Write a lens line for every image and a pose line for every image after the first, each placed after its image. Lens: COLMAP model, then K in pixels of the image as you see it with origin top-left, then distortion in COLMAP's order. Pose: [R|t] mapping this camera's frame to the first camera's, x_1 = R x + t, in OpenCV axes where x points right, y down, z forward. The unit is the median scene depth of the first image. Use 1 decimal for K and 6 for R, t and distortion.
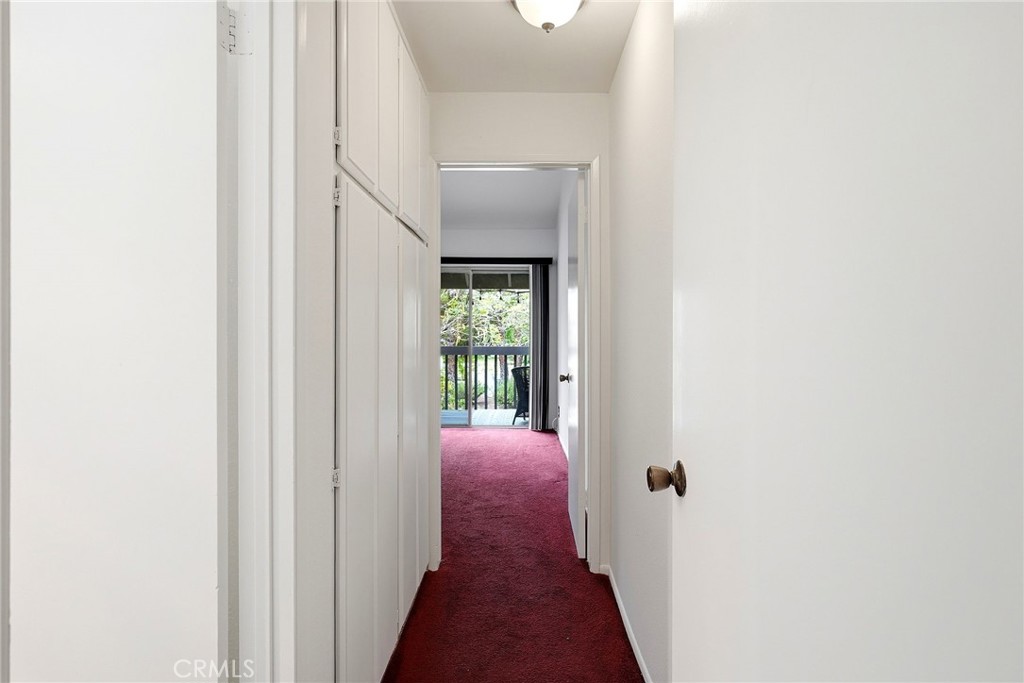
lens RADIAL K [[541.1, 0, 513.8], [0, 541.1, 335.8], [0, 0, 1]] dist [0.002287, 0.001420]
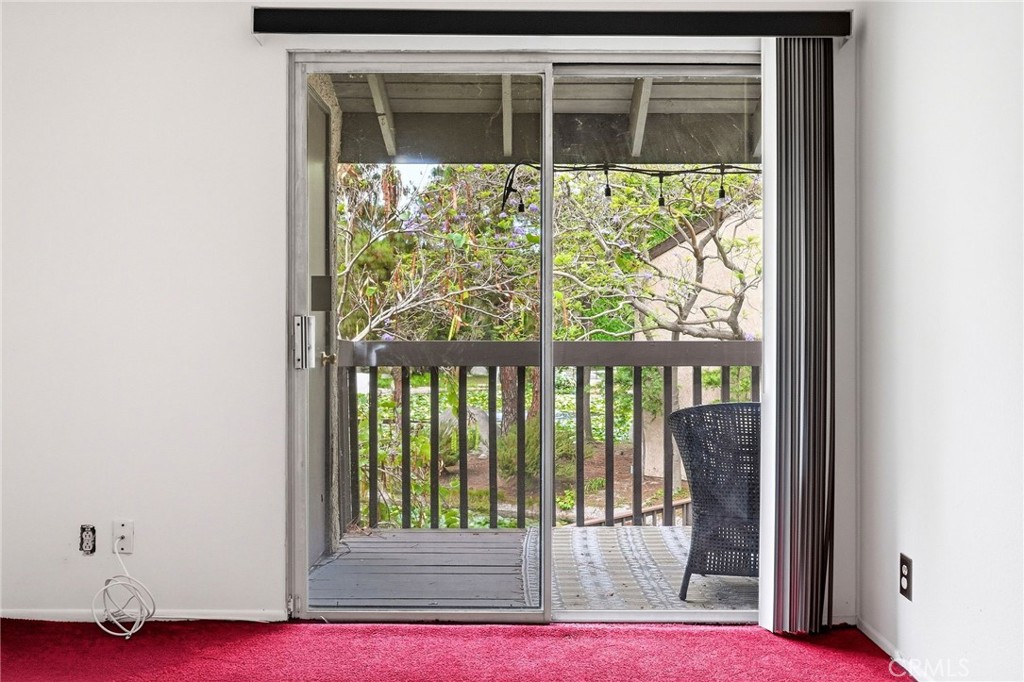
lens RADIAL K [[1032.8, 0, 512.0], [0, 1032.8, 341.0], [0, 0, 1]] dist [-0.010044, -0.009926]
pose [[0.999966, -0.004811, 0.006716, -0.105374], [0.004770, 0.999970, 0.006078, 0.020569], [-0.006745, -0.006046, 0.999959, 0.465646]]
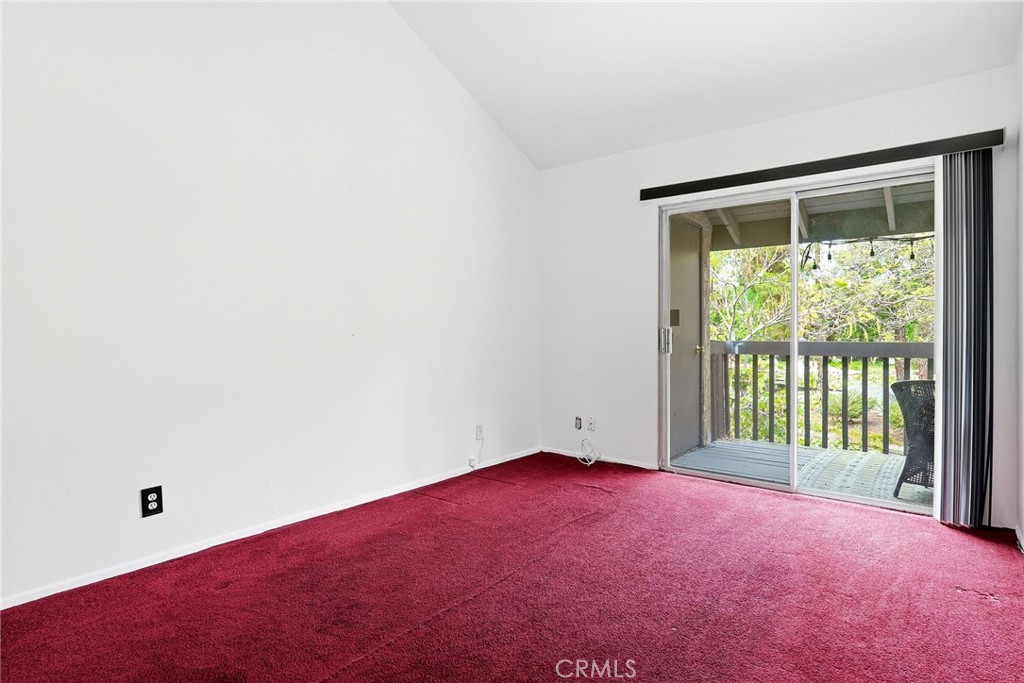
lens RADIAL K [[541.1, 0, 513.8], [0, 541.1, 335.8], [0, 0, 1]] dist [0.002287, 0.001420]
pose [[0.798075, -0.002644, -0.602552, 0.020697], [-0.000160, 0.999989, -0.004599, 0.021260], [0.602558, 0.003766, 0.798066, 0.419513]]
